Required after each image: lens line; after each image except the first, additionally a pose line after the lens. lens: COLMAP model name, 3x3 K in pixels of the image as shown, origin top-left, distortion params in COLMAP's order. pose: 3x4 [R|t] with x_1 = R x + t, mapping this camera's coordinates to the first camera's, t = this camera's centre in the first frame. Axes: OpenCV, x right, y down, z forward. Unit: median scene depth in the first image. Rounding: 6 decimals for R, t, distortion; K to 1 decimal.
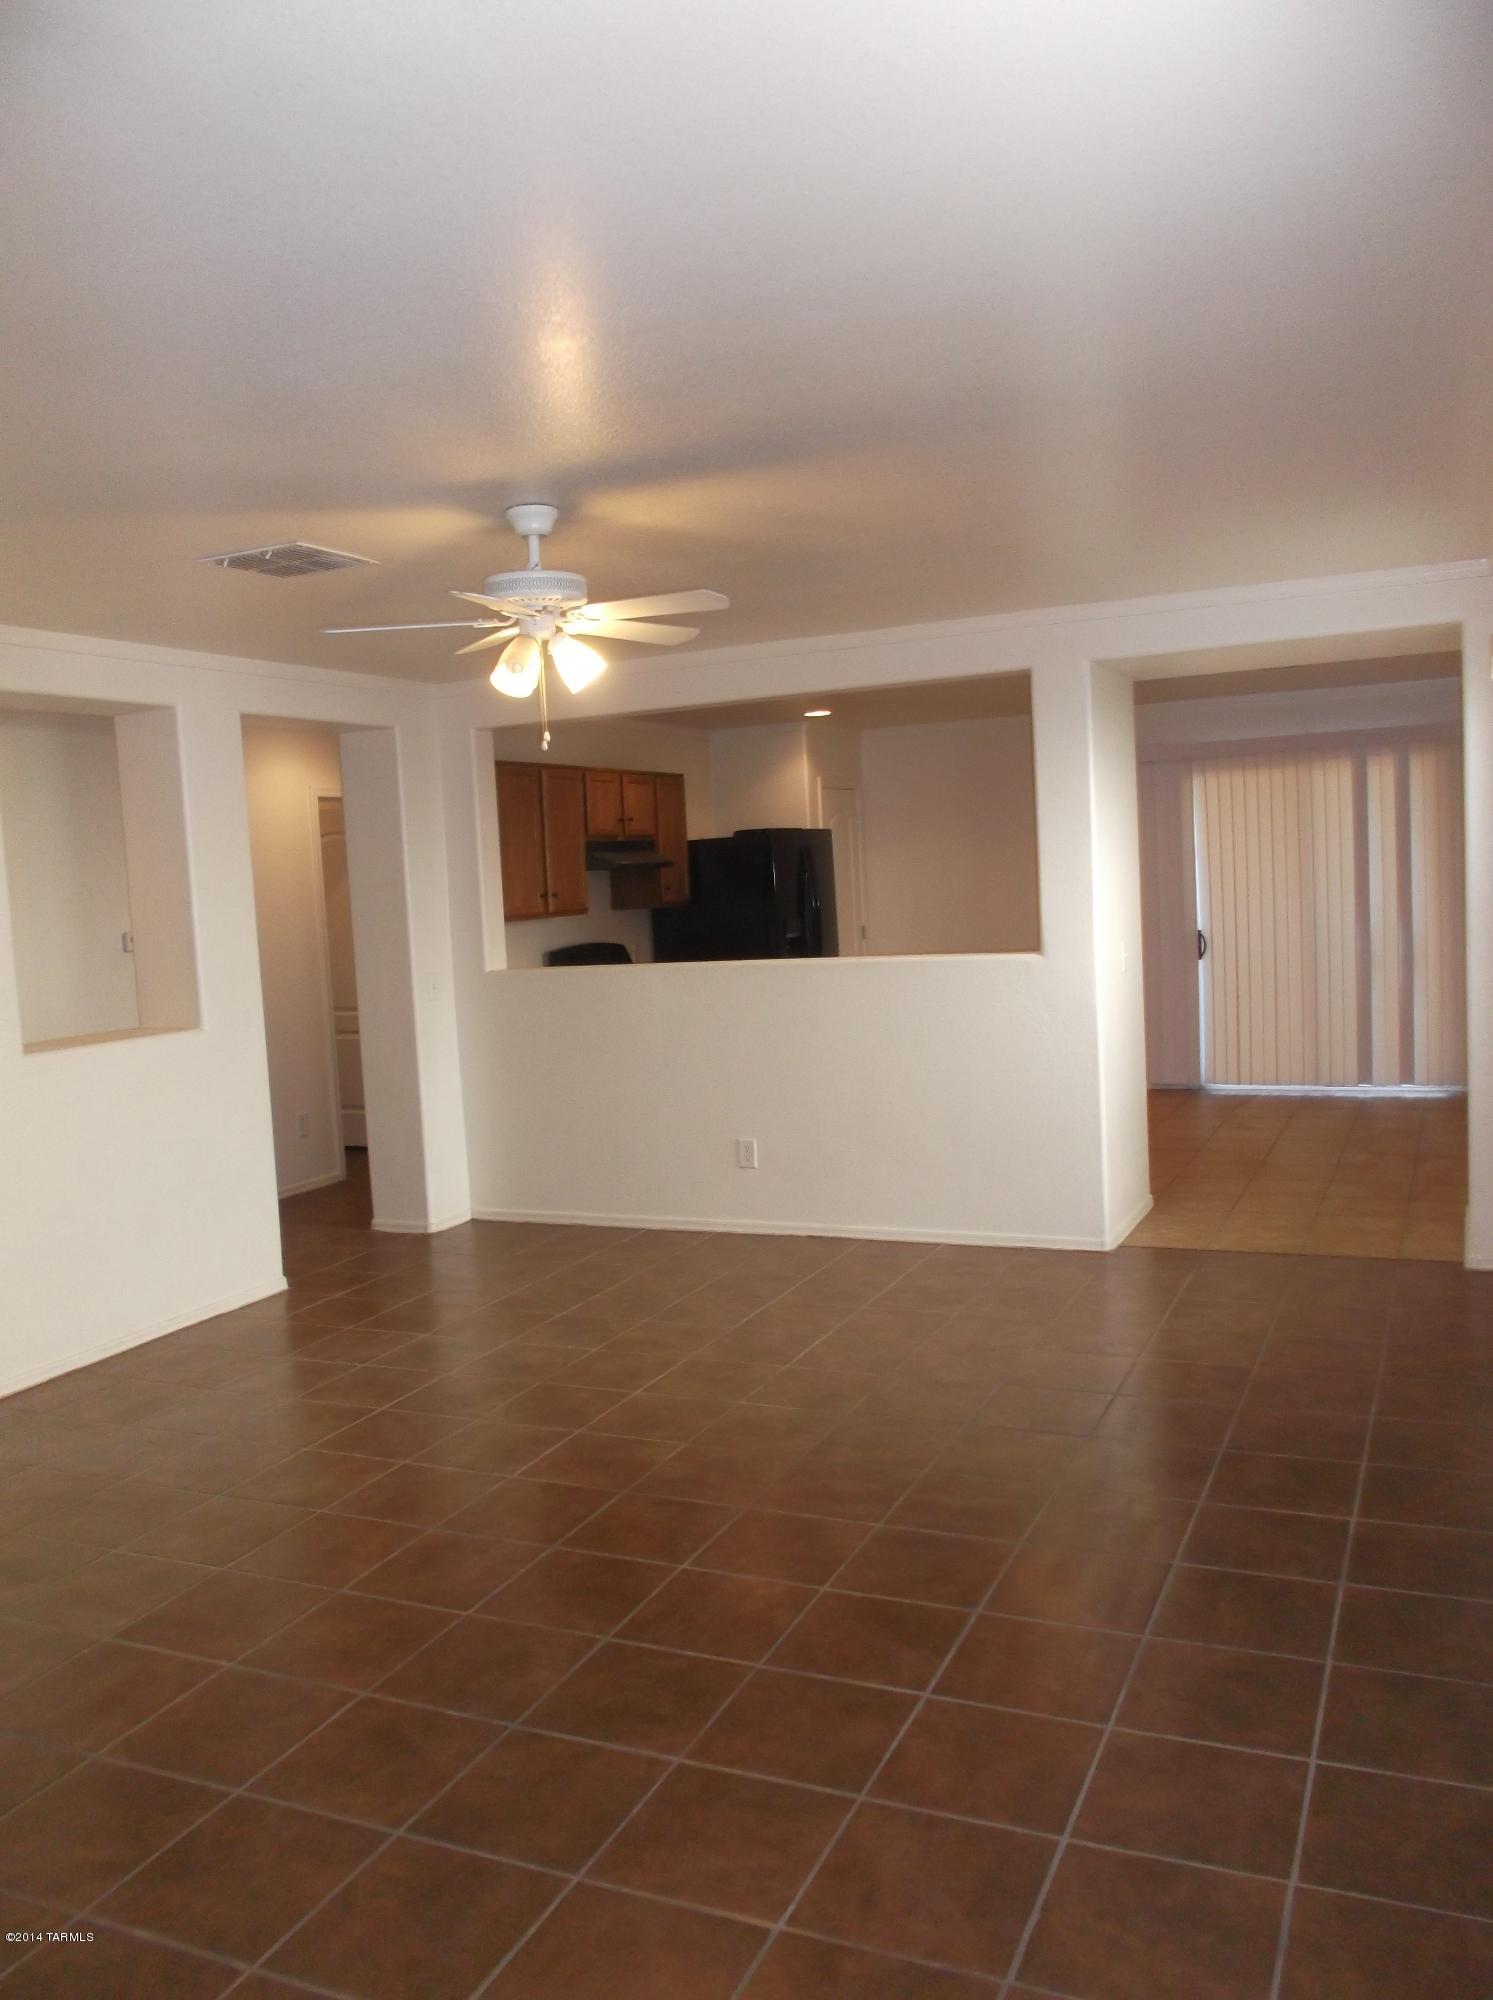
lens RADIAL K [[1569.6, 0, 746.5], [0, 1569.6, 1000.0], [0, 0, 1]] dist [-0.035861, 0.034190]
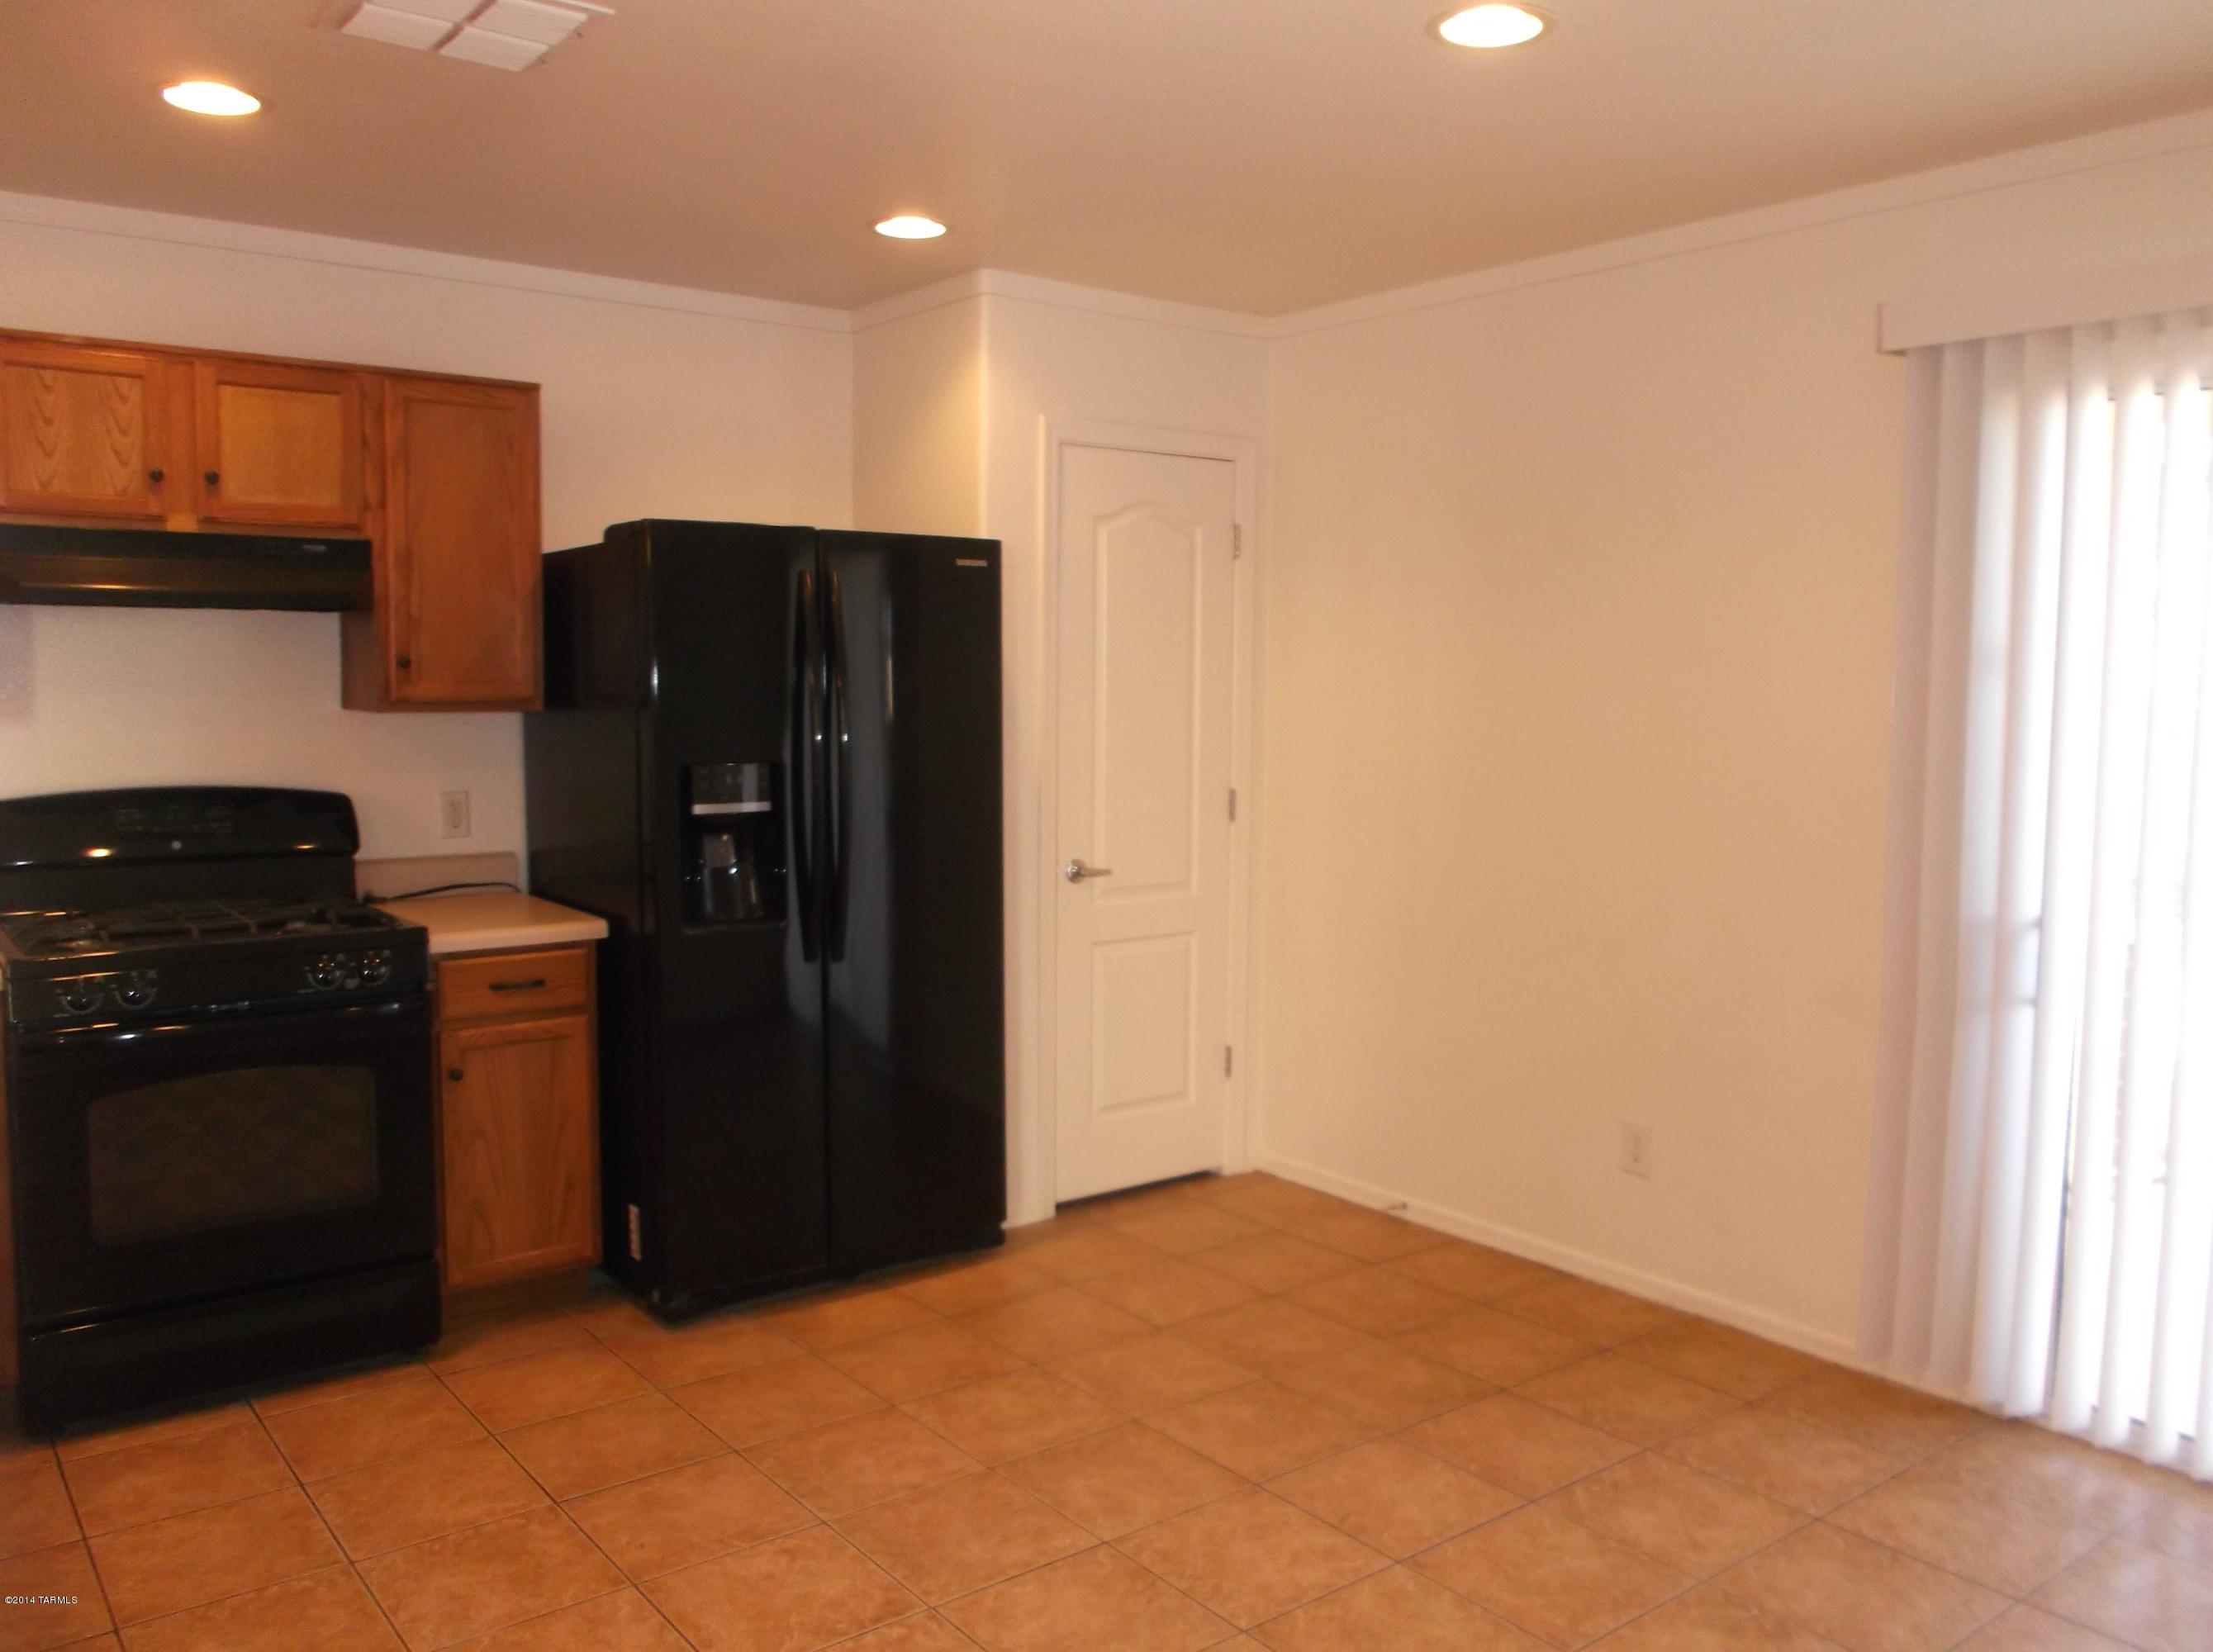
lens RADIAL K [[1736.7, 0, 1103.6], [0, 1736.7, 813.8], [0, 0, 1]] dist [-0.035861, 0.034190]
pose [[0.884926, 0.096907, -0.455538, 0.408654], [-0.090727, 0.995244, 0.035474, -0.086613], [0.456809, 0.009938, 0.889509, 0.918650]]
